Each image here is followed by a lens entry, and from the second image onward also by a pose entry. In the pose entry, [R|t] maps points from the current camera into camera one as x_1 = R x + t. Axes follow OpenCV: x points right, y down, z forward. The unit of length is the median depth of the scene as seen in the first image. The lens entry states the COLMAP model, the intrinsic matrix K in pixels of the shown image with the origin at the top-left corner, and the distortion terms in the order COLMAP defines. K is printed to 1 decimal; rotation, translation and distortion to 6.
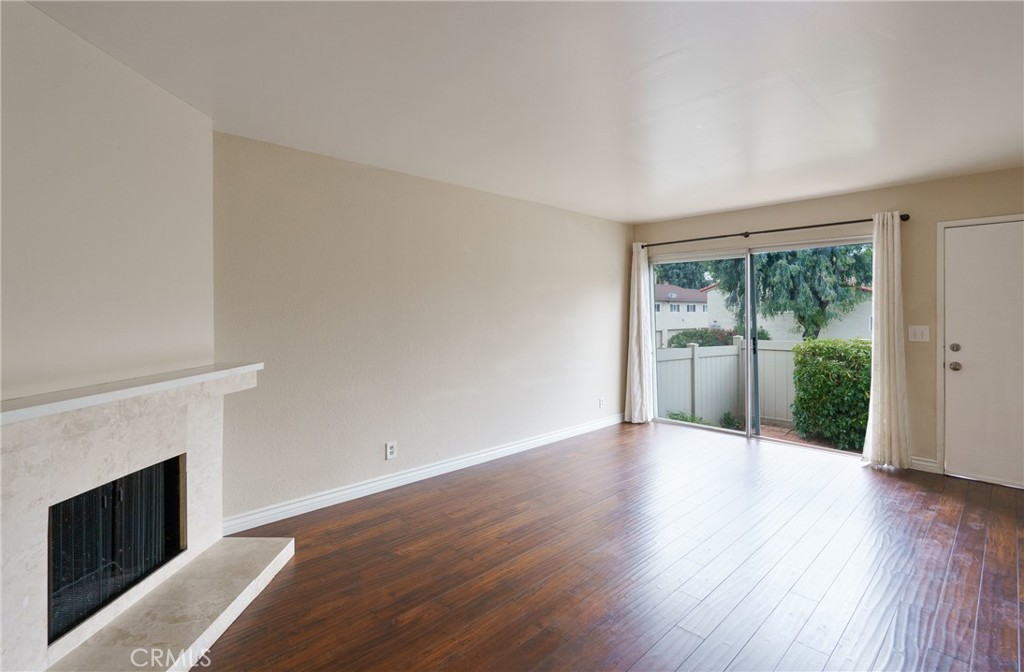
lens RADIAL K [[498.4, 0, 511.0], [0, 498.4, 308.4], [0, 0, 1]] dist [-0.002063, -0.000689]
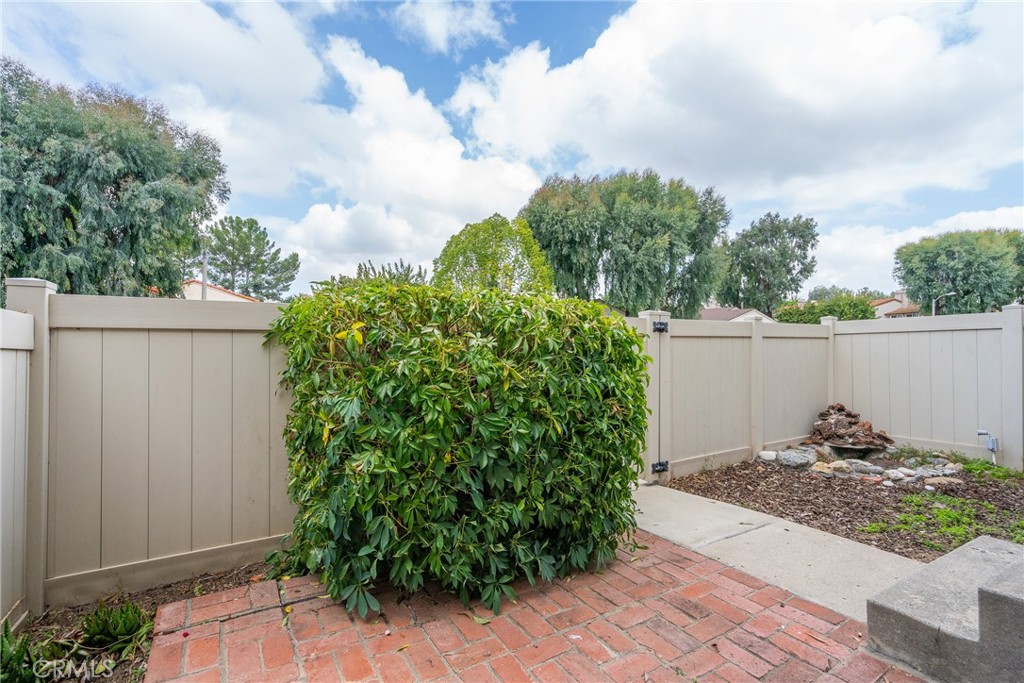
lens RADIAL K [[459.0, 0, 513.4], [0, 459.0, 335.8], [0, 0, 1]] dist [-0.000339, 0.000205]
pose [[0.244088, 0.014075, 0.969651, 0.104427], [-0.000650, 0.999897, -0.014350, 0.031319], [-0.969753, 0.002873, 0.244071, 0.257185]]
